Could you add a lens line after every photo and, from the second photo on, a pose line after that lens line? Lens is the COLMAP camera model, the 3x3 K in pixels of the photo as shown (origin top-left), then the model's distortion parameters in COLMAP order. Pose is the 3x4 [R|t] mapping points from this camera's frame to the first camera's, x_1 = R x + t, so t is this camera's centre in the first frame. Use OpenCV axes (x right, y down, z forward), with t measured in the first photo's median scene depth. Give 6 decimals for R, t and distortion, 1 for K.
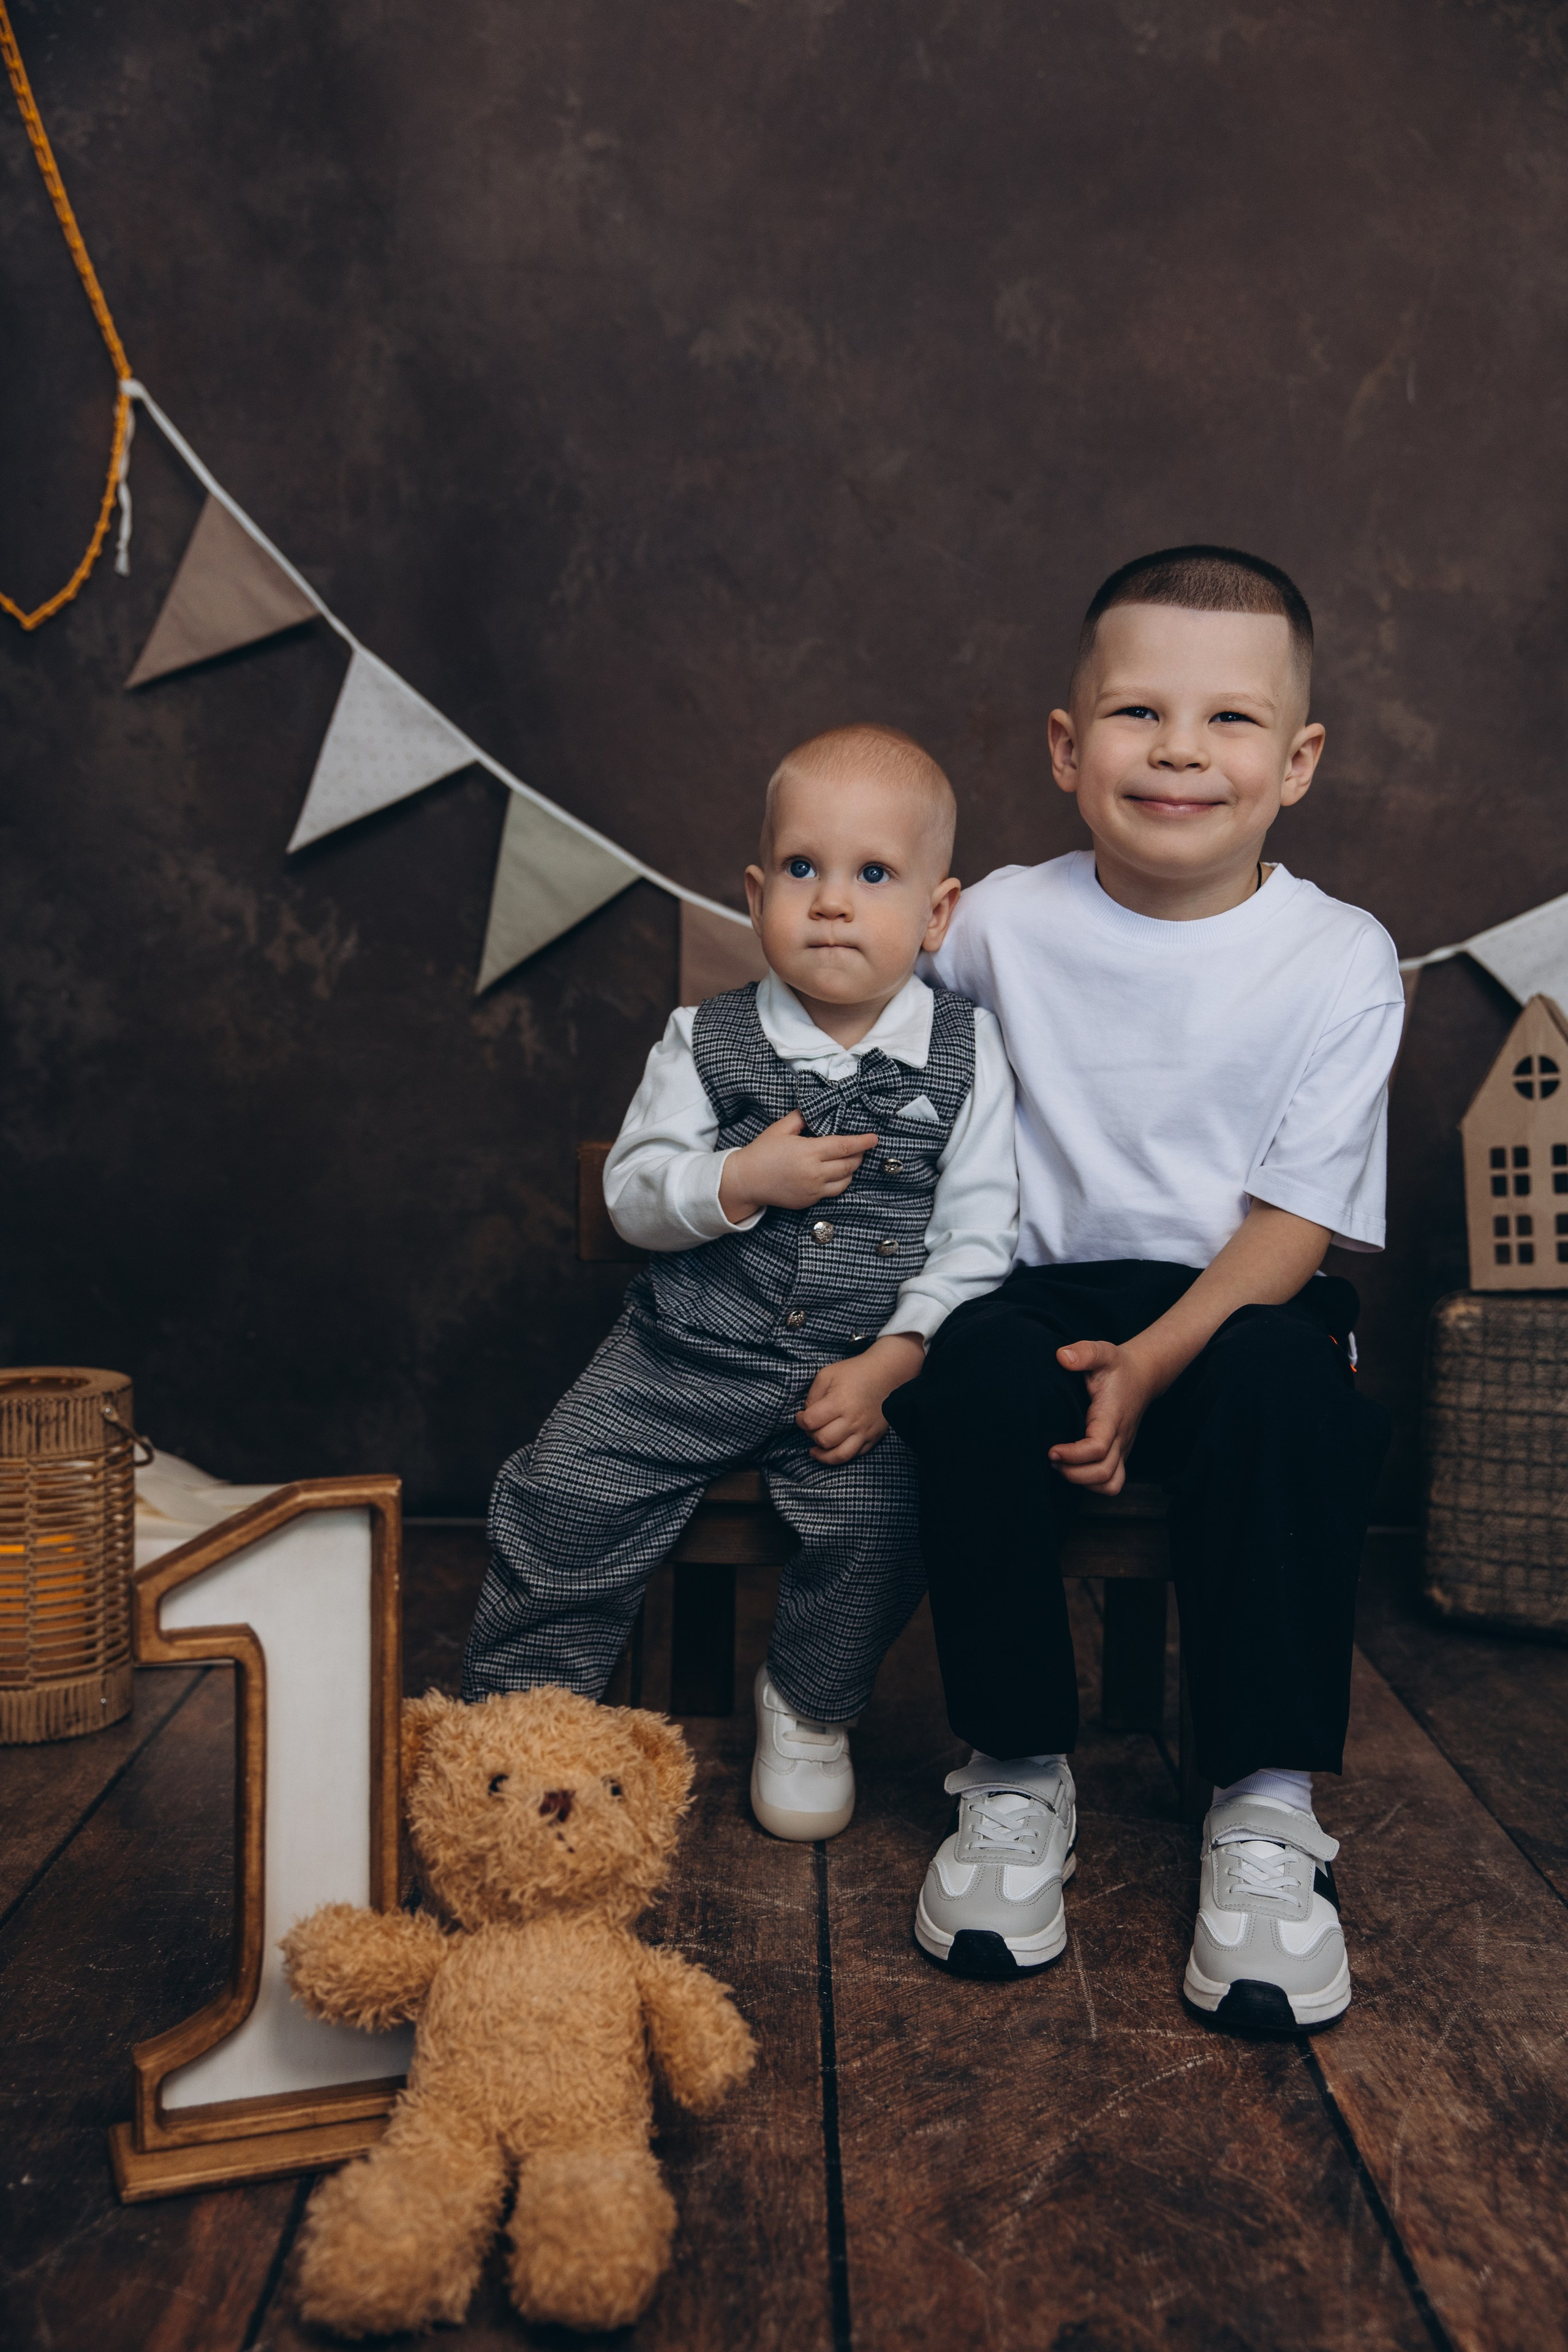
lens RADIAL K [[2656.2, 0, 785.2], [0, 2656.2, 1167.9], [0, 0, 1]] dist [0.052553, 0.000000]
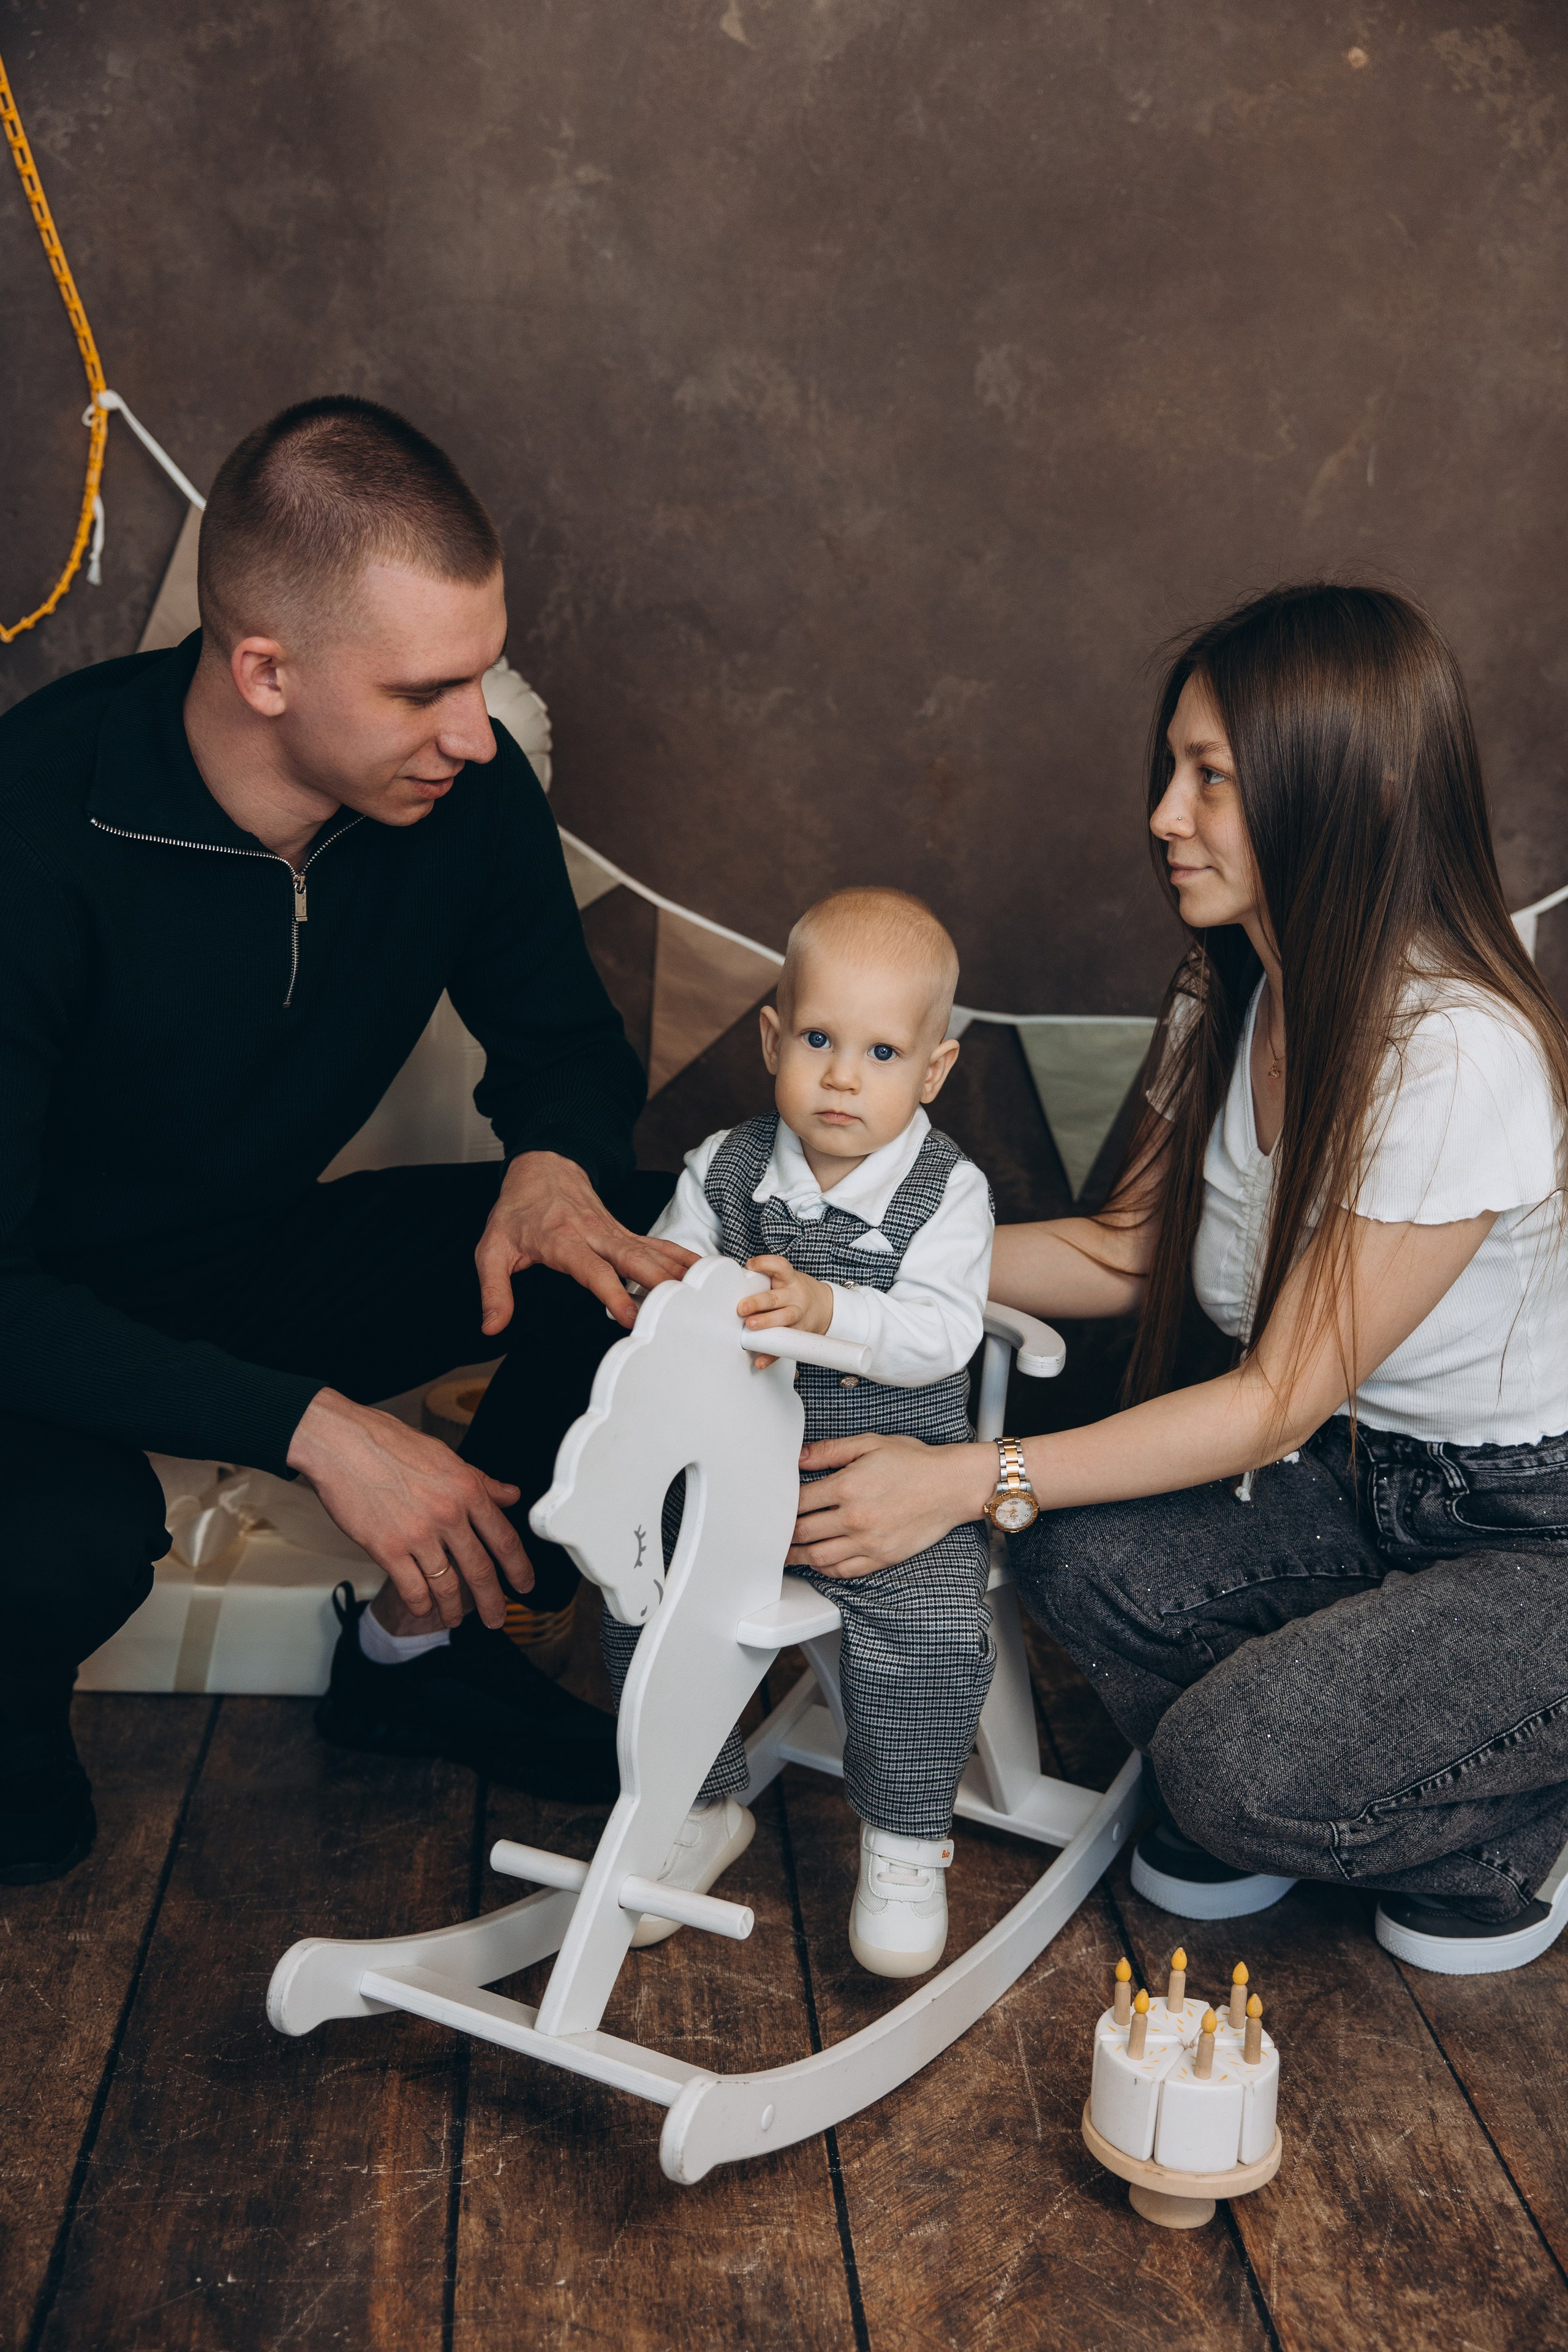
lens RADIAL K [[3092.4, 0, 795.3], [0, 3092.4, 1196.9], [0, 0, 1]] dist [0.106668, 0.000000]
pose [[0.996033, 0.031801, 0.083113, -0.114470], [-0.044890, 0.985982, 0.160700, -0.289750], [-0.076838, -0.163794, 0.983498, -0.311496]]
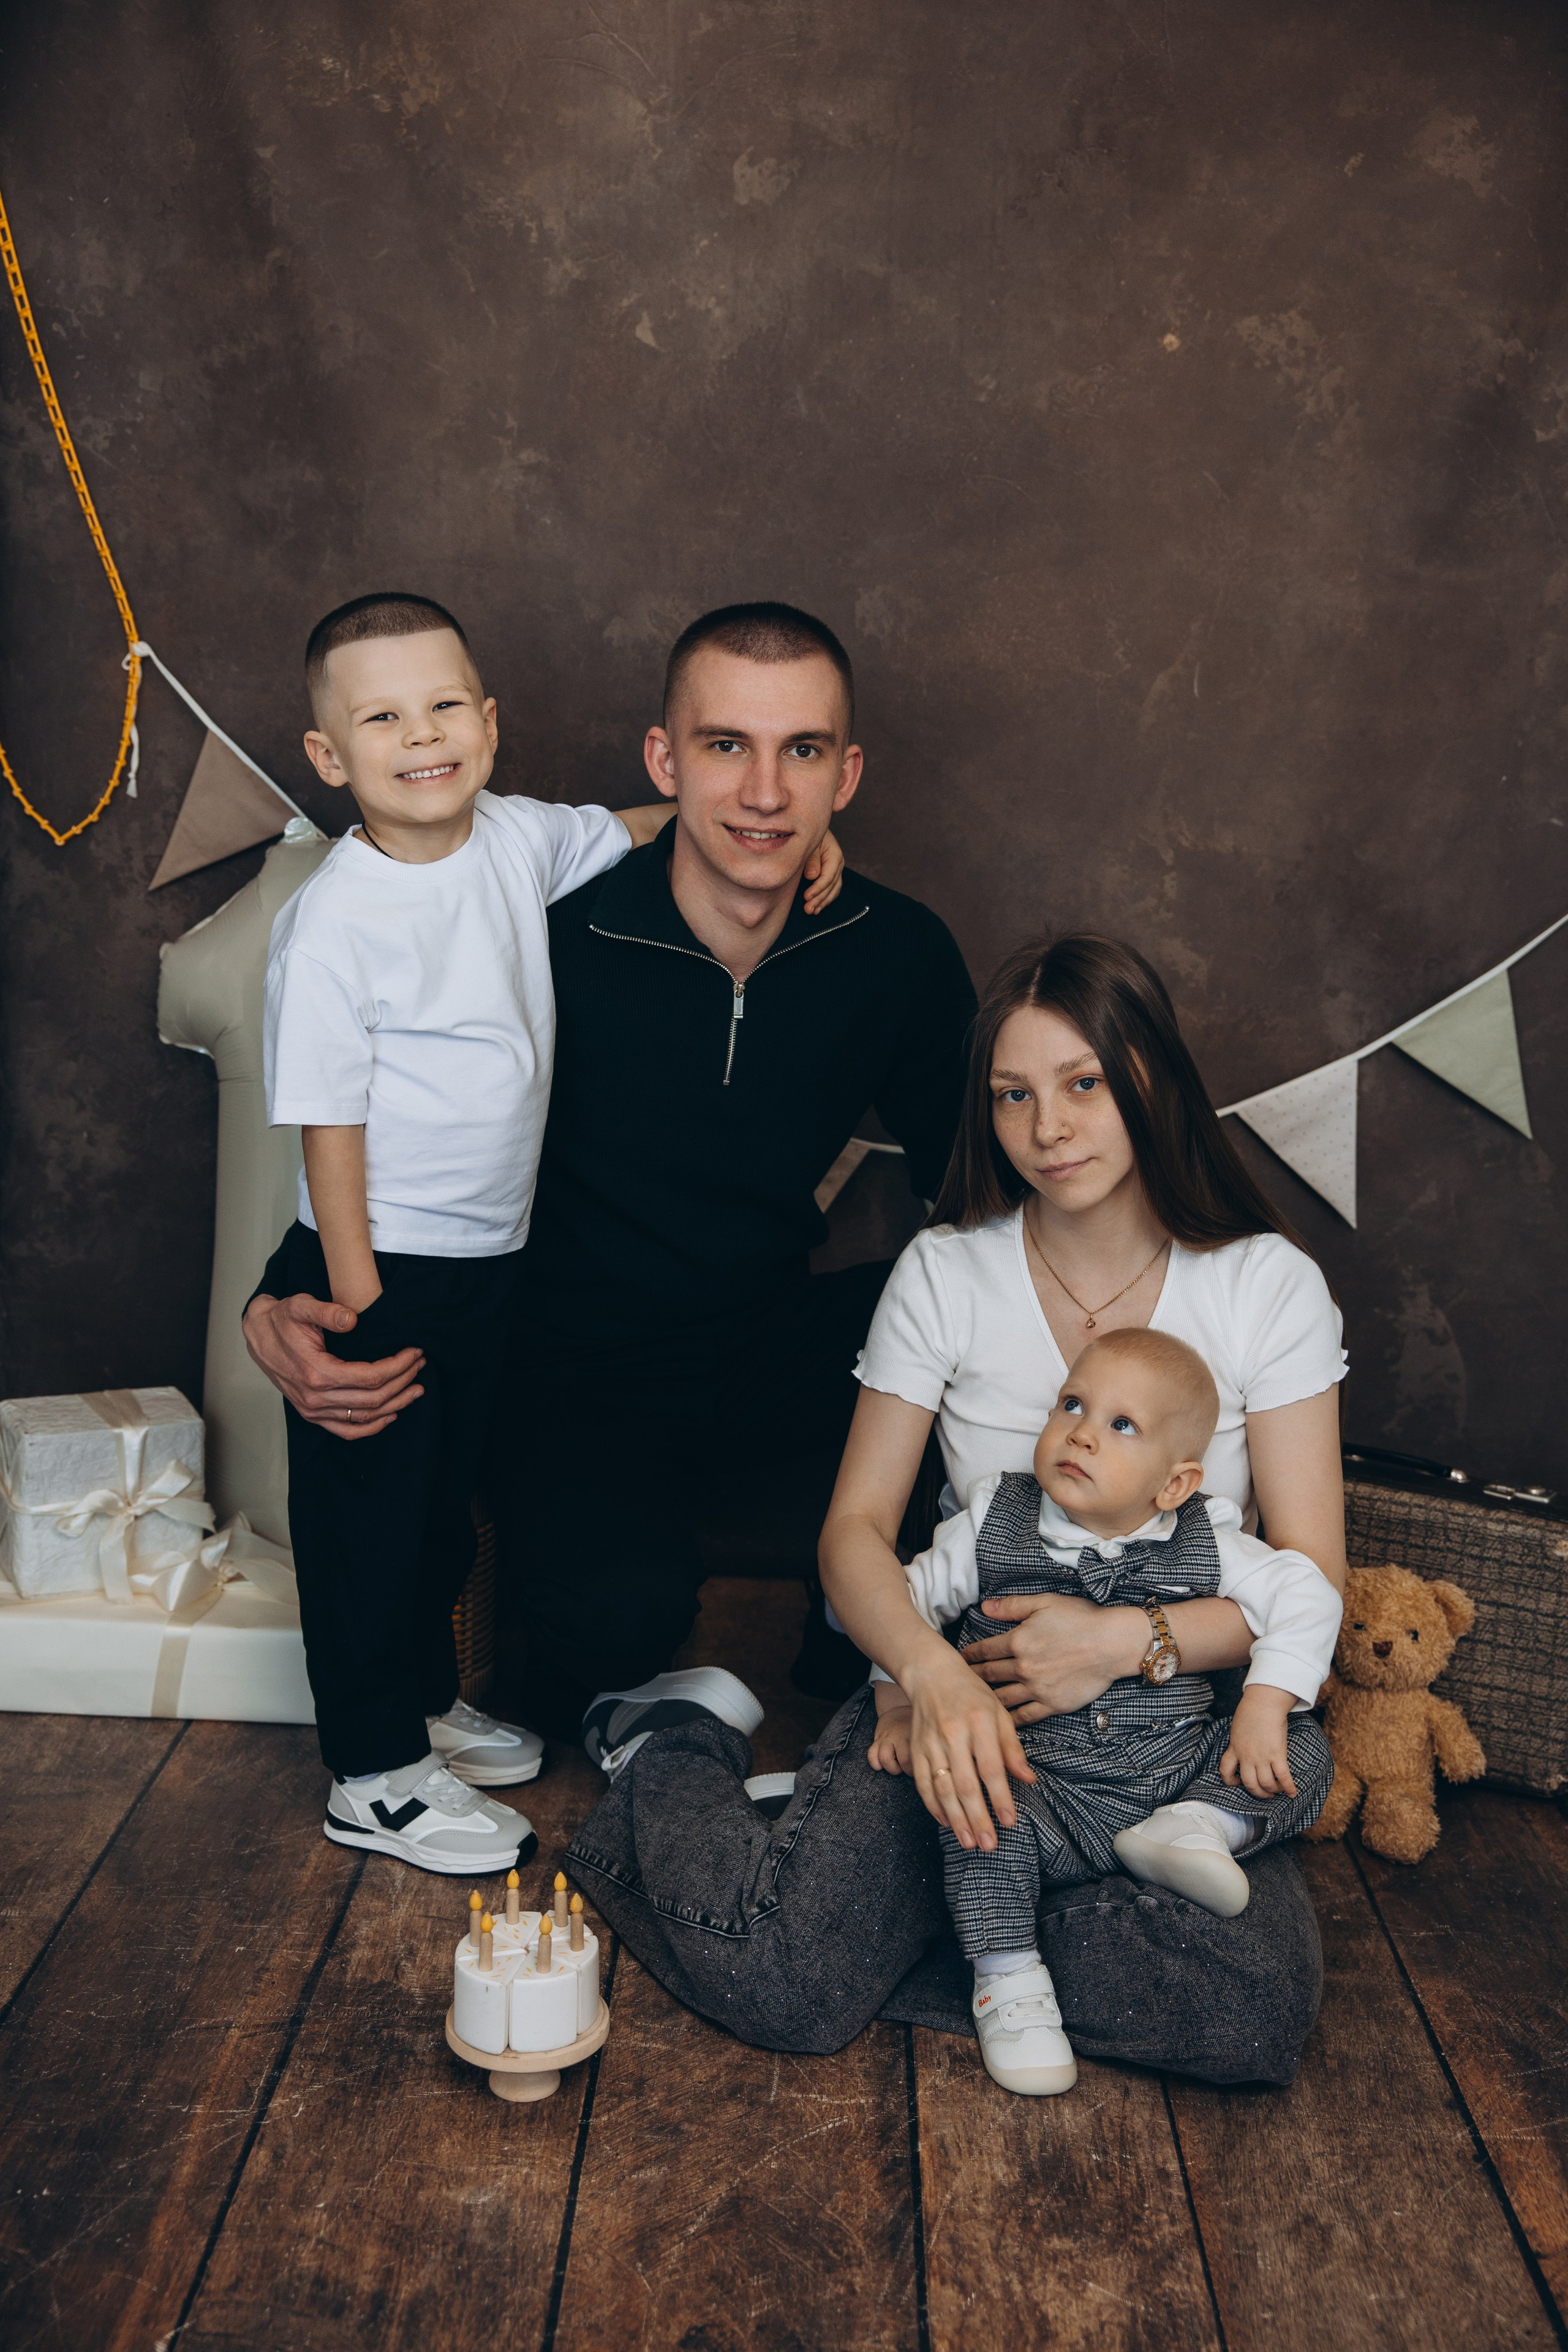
lens RADIAL K [[2724.8, 0, 771.0], [0, 2724.8, 1170.5], [0, 0, 1]] dist [0.072285, 0.000000]
pose [[0.999216, 0.034291, -0.019766, 0.107195], [-0.032058, 0.994063, 0.103979, -0.284954], [0.023214, -0.103264, 0.994383, -0.375844]]
